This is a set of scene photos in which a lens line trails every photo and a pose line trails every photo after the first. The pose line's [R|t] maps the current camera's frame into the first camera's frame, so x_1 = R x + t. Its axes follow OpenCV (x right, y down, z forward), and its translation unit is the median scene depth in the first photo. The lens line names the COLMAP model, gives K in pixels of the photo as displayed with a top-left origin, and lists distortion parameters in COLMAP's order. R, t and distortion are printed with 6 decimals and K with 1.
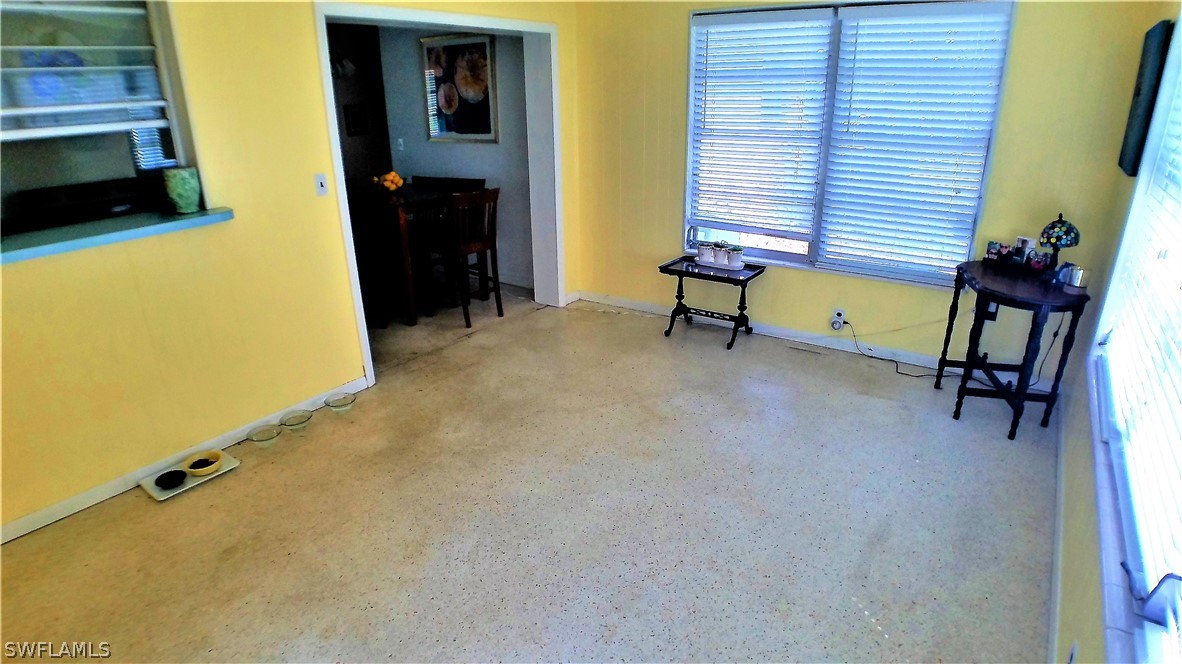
lens RADIAL K [[634.5, 0, 580.8], [0, 634.5, 349.2], [0, 0, 1]] dist [-0.106104, 0.018052]
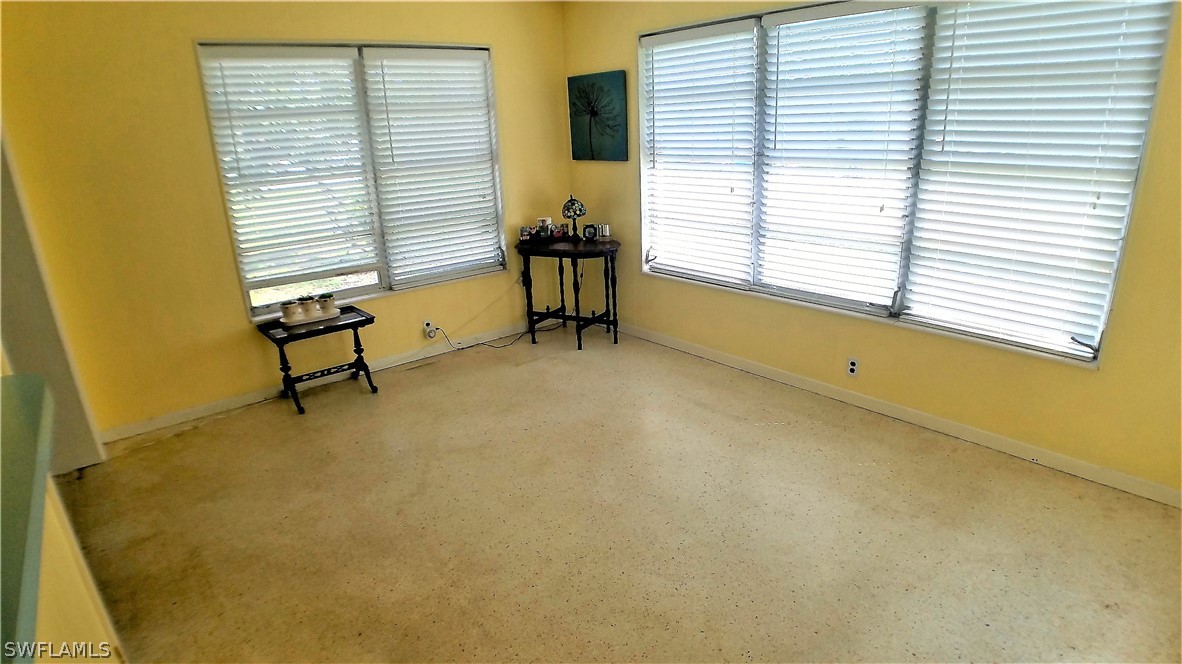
lens RADIAL K [[634.5, 0, 580.8], [0, 634.5, 349.2], [0, 0, 1]] dist [-0.106104, 0.018052]
pose [[0.279839, -0.307646, 0.909420, -0.549337], [0.388760, 0.902439, 0.185659, -0.121623], [-0.877813, 0.301591, 0.372138, 0.376827]]
